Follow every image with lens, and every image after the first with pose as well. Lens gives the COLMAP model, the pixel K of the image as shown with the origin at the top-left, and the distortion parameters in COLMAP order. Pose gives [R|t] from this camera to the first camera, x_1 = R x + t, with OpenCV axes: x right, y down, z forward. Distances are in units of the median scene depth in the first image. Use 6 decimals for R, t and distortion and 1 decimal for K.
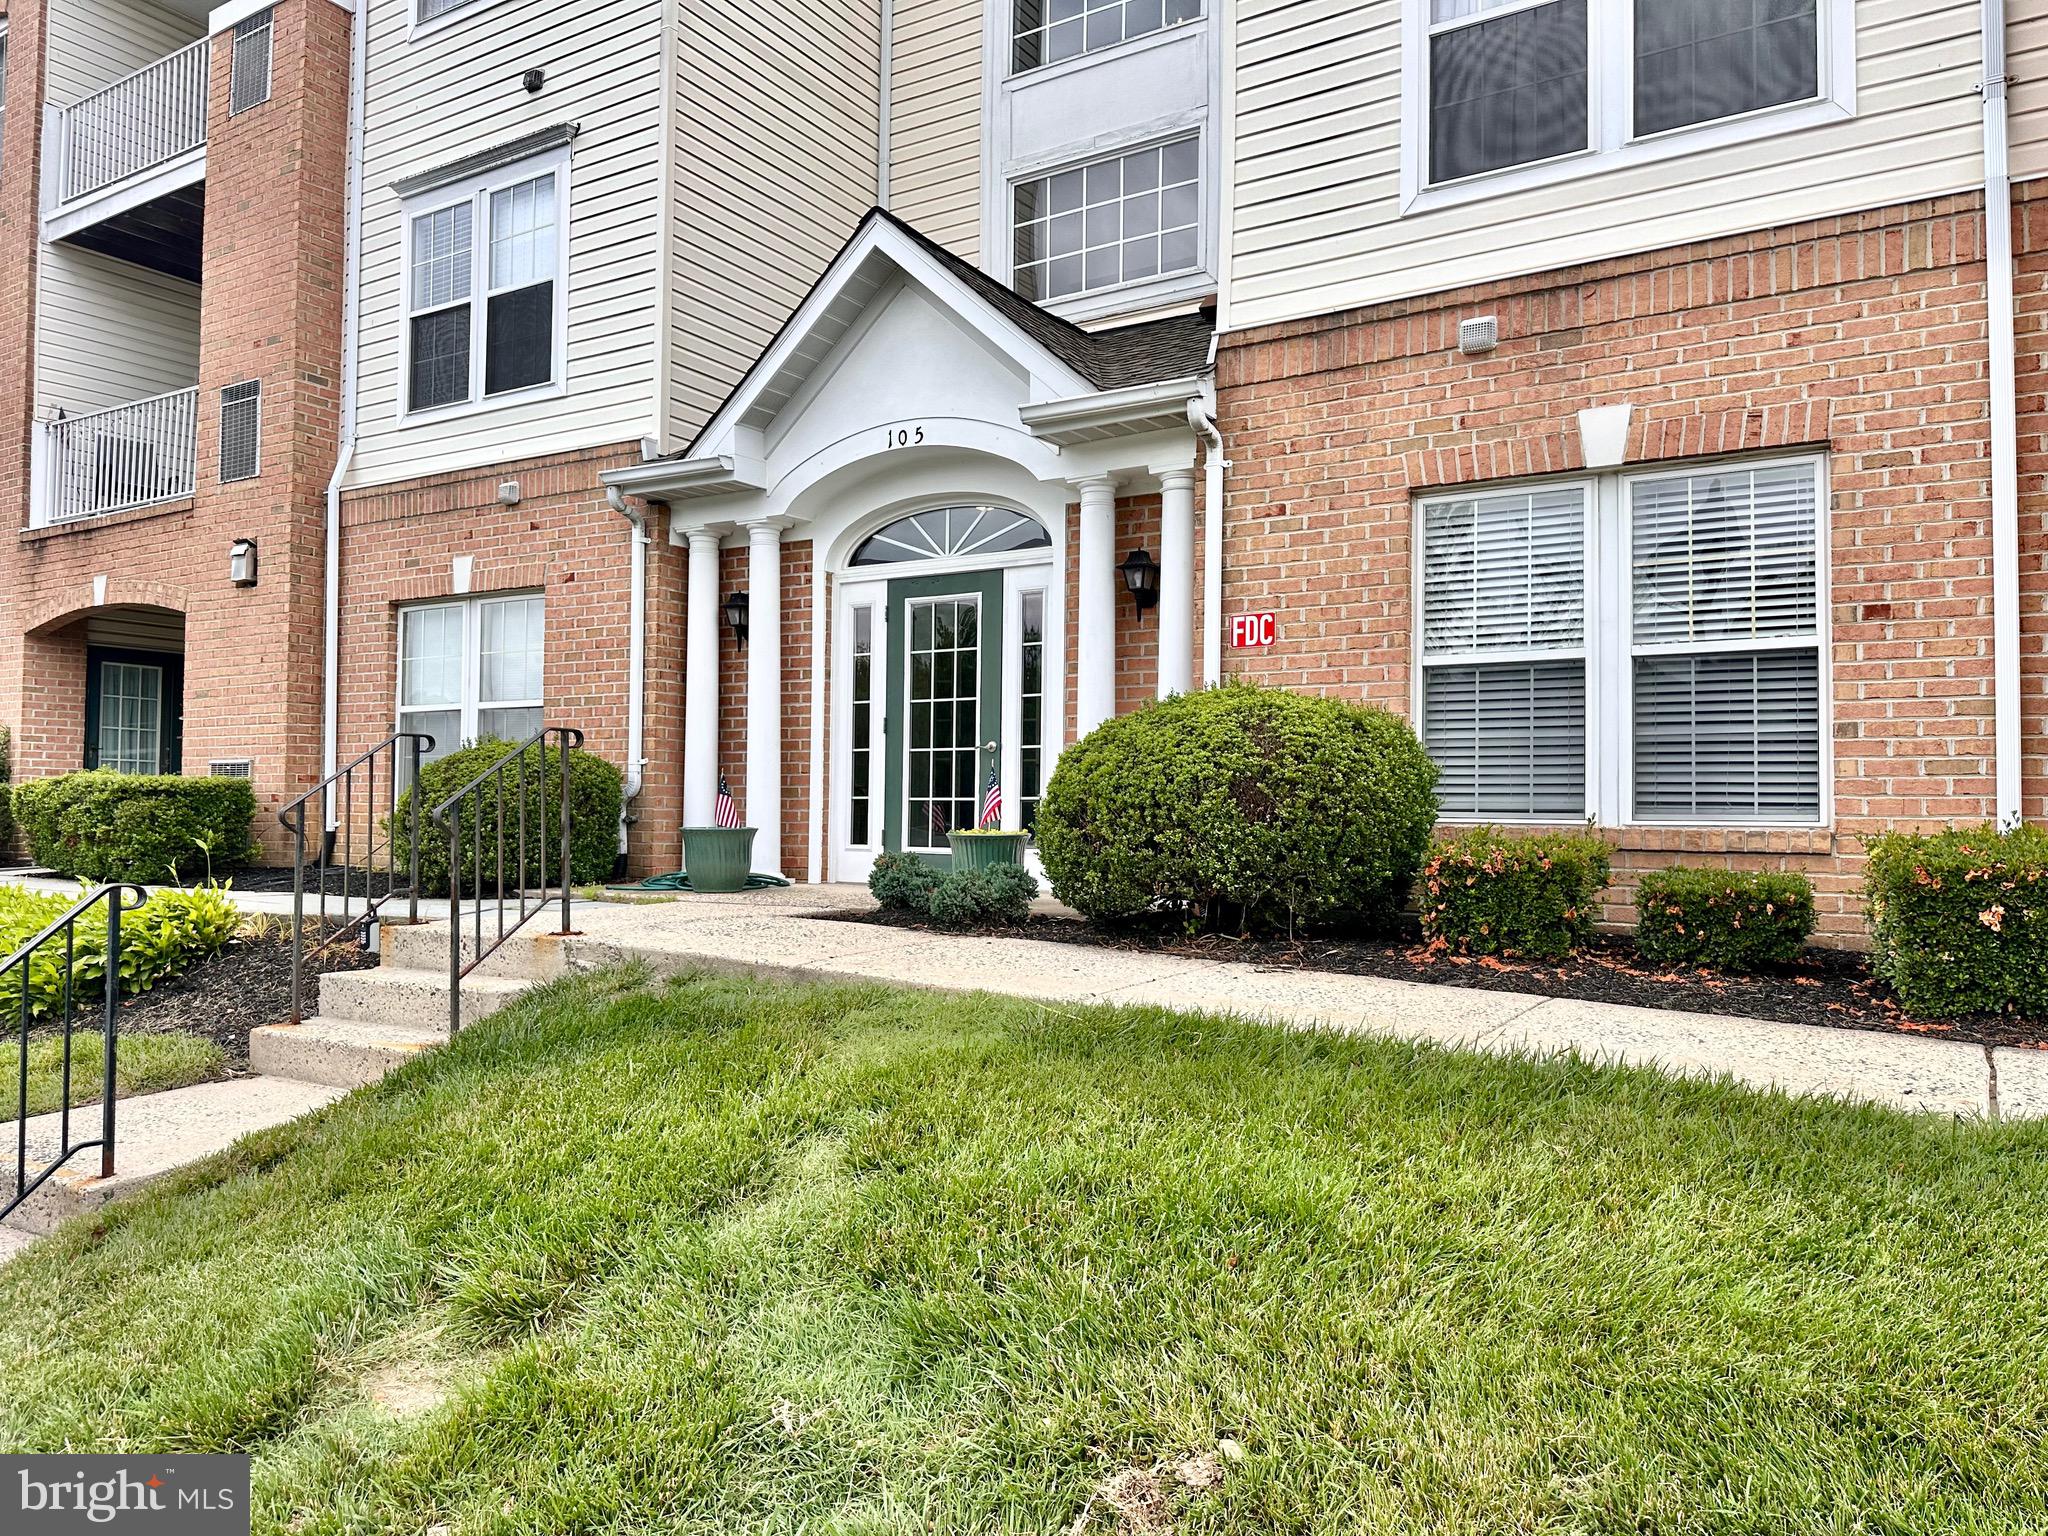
lens RADIAL K [[1462.0, 0, 969.6], [0, 1462.0, 774.3], [0, 0, 1]] dist [0.060366, -0.073539]
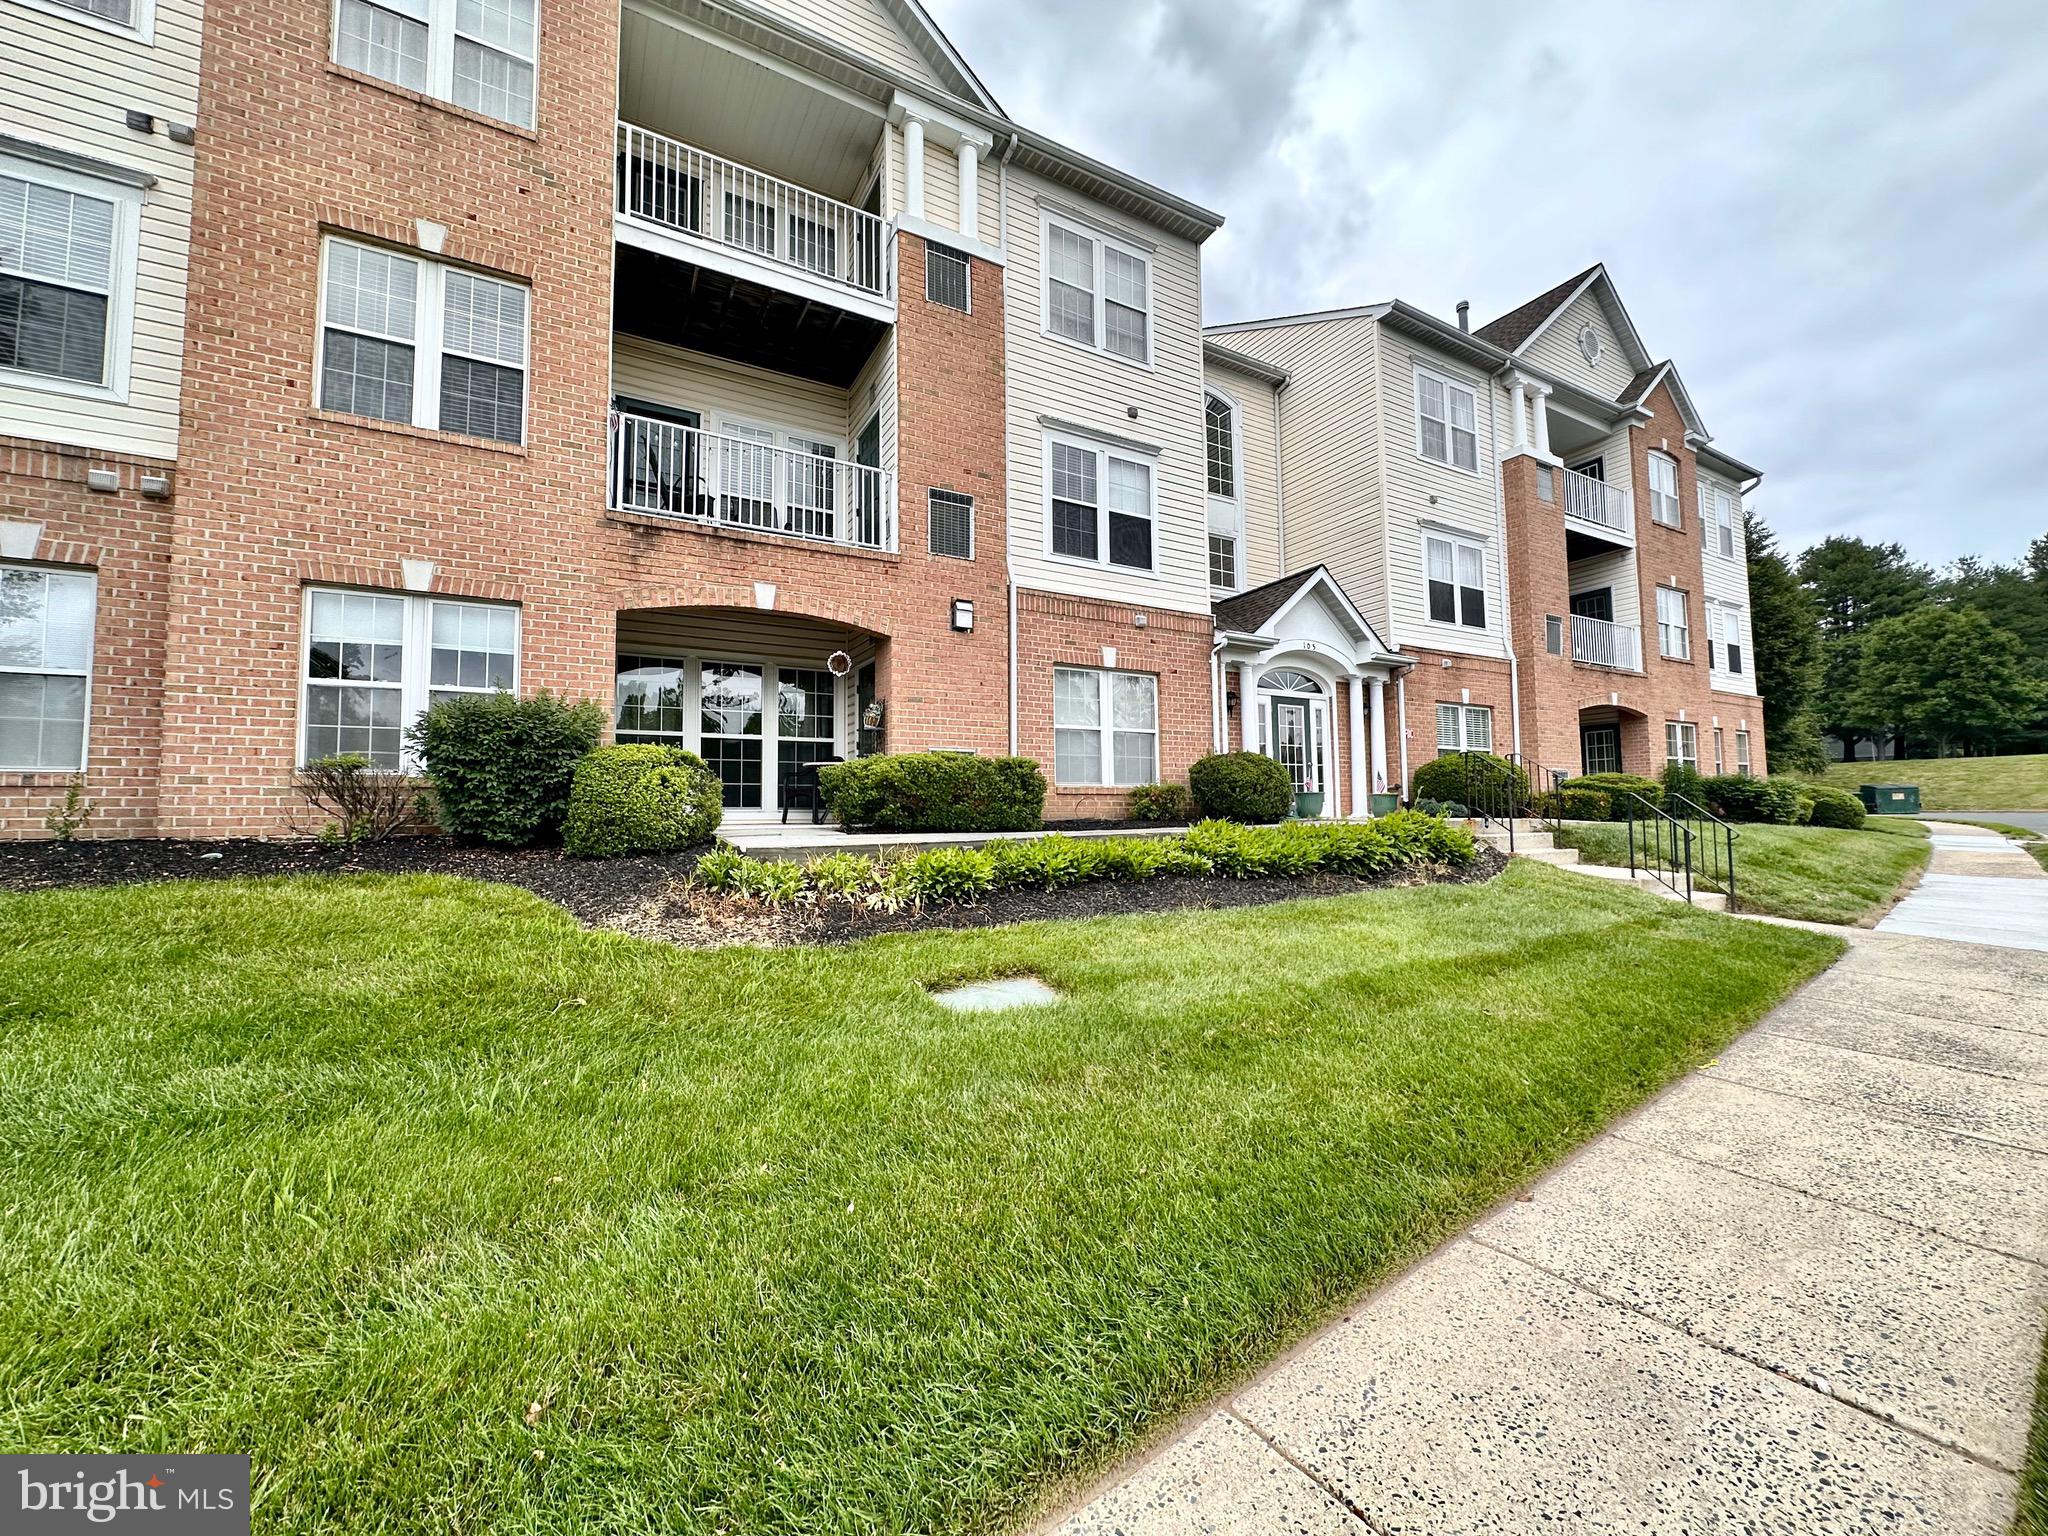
lens RADIAL K [[818.4, 0, 1024.0], [0, 818.4, 768.0], [0, 0, 1]] dist [-0.000096, -0.000066]
pose [[0.459901, 0.034158, 0.887313, -1.330089], [-0.013473, 0.999413, -0.031490, 0.037464], [-0.887868, 0.002528, 0.460091, 0.643722]]
